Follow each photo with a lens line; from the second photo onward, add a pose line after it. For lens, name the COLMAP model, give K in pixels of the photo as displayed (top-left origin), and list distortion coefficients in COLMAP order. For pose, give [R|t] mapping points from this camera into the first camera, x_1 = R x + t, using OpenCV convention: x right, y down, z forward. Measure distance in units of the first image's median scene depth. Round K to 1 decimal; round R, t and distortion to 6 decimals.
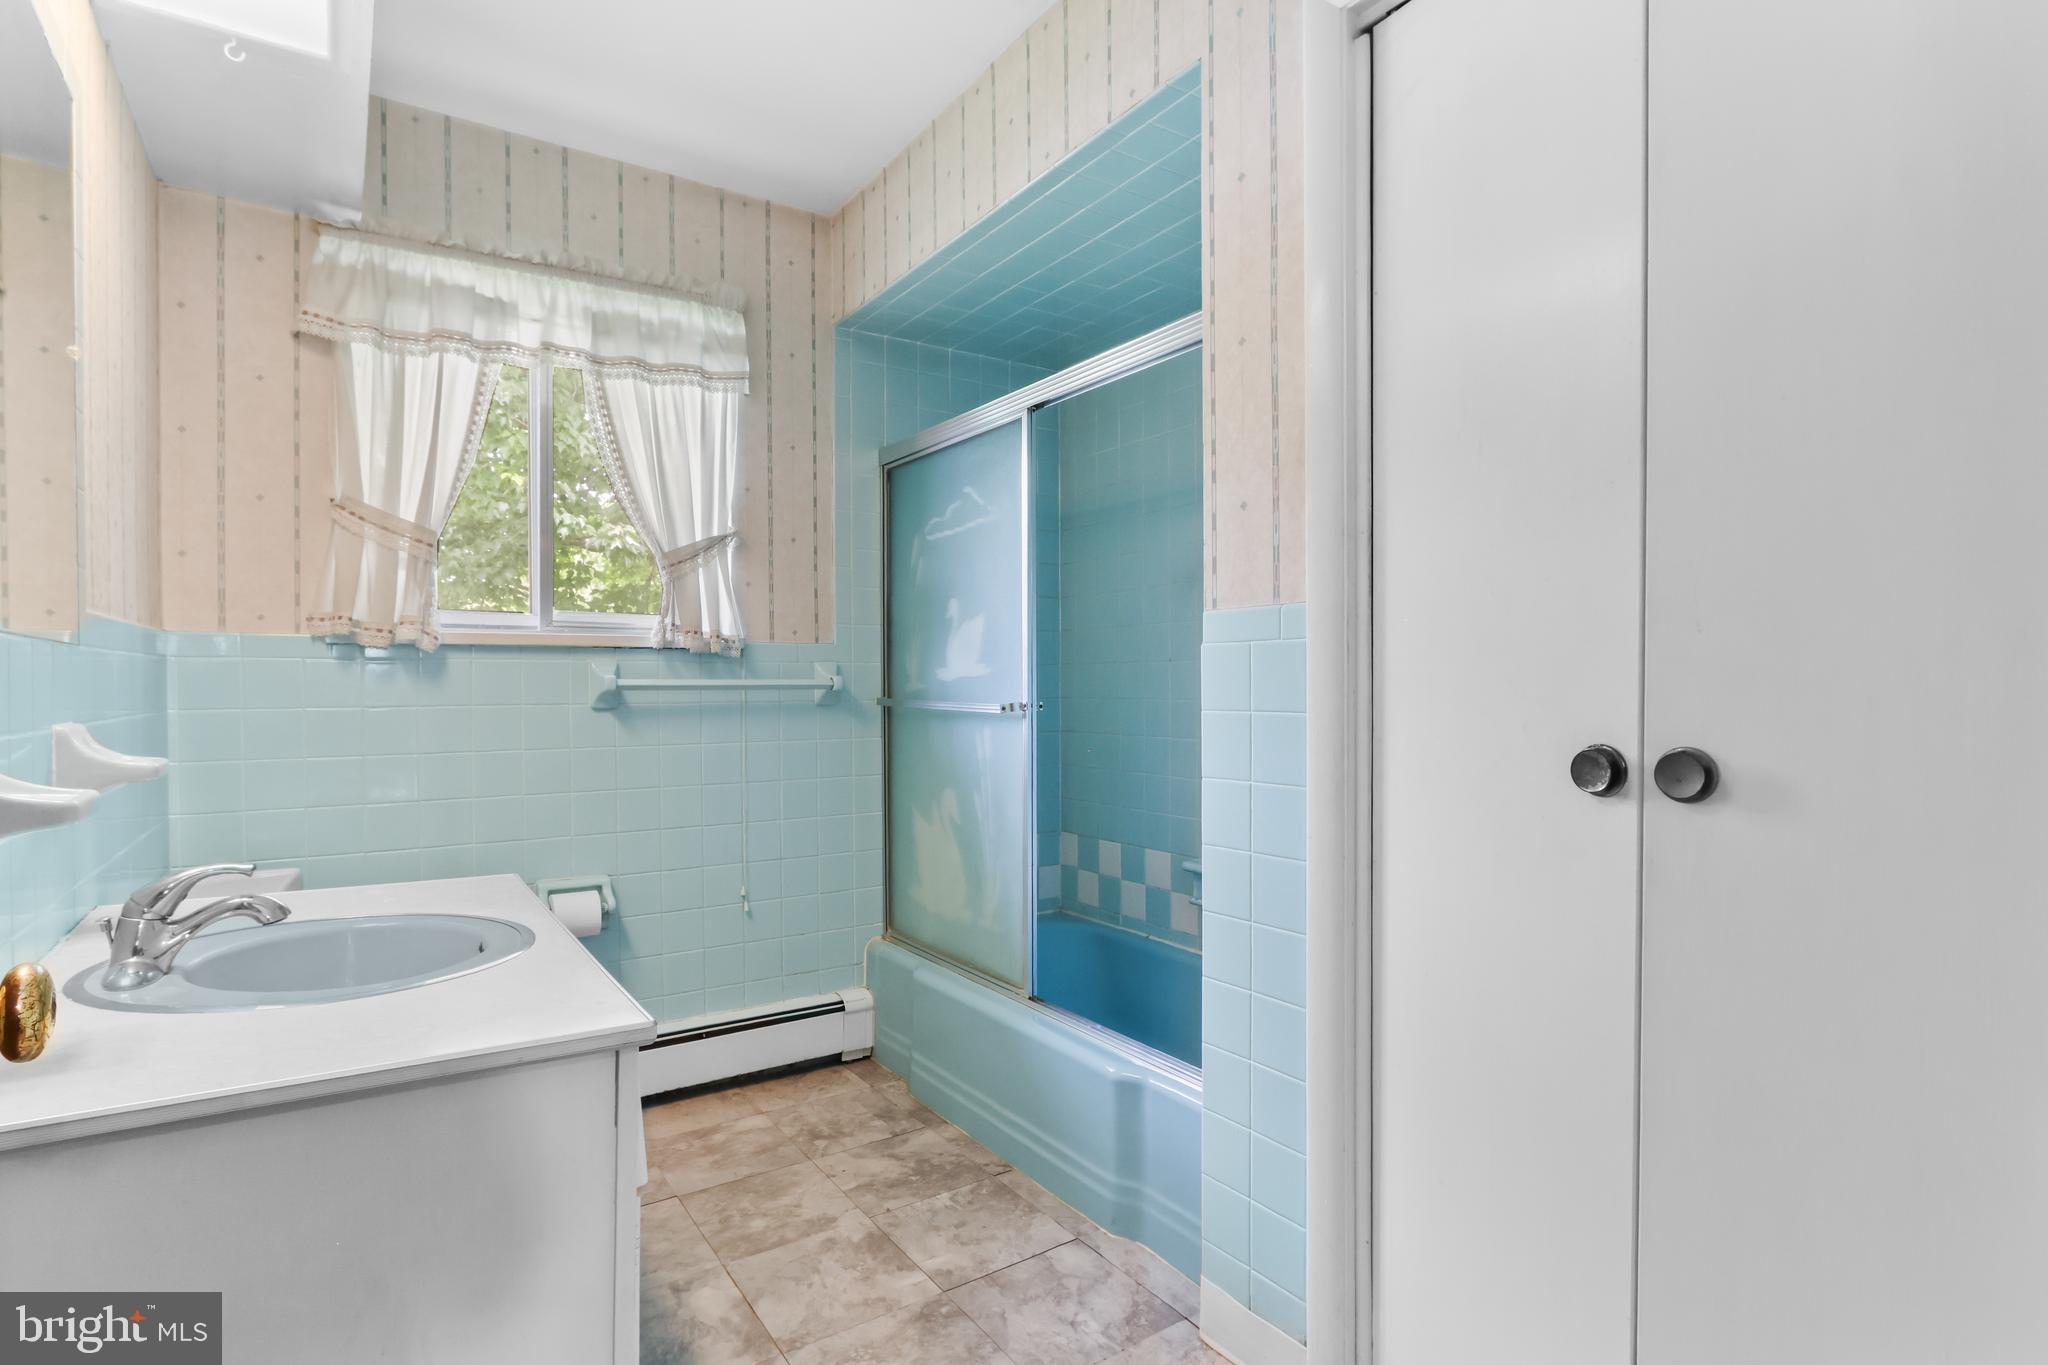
lens RADIAL K [[1004.0, 0, 1019.6], [0, 1004.0, 686.9], [0, 0, 1]] dist [-0.018416, 0.000975]
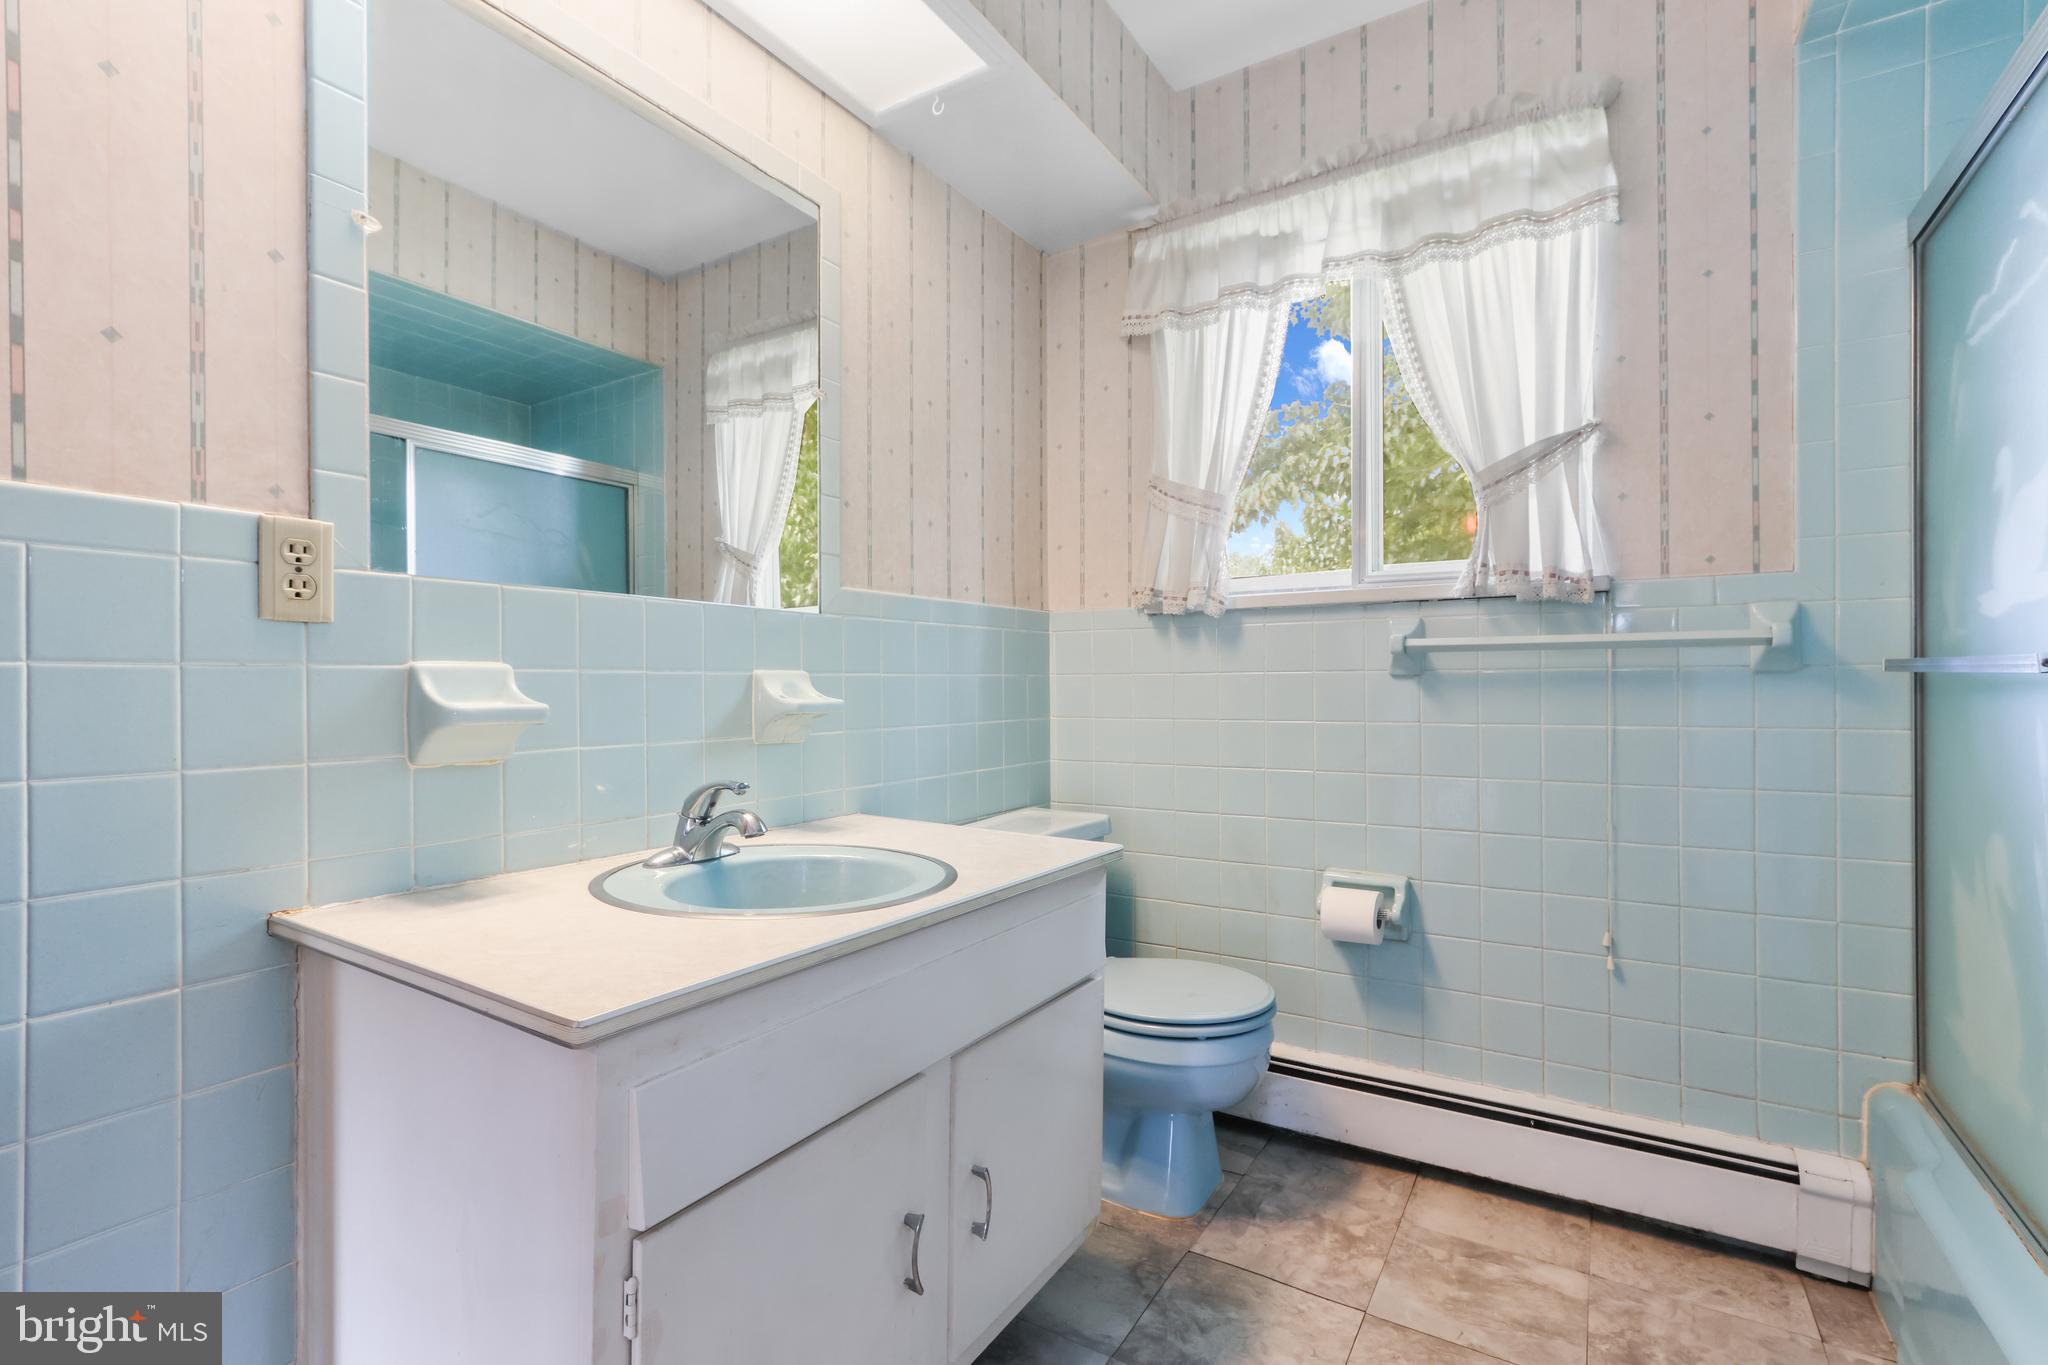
lens RADIAL K [[941.9, 0, 1023.8], [0, 941.9, 684.6], [0, 0, 1]] dist [-0.004180, 0.005160]
pose [[0.402975, -0.000099, -0.915211, 0.168136], [0.001613, 0.999999, 0.000602, 0.028097], [0.915210, -0.001719, 0.402974, 0.391813]]
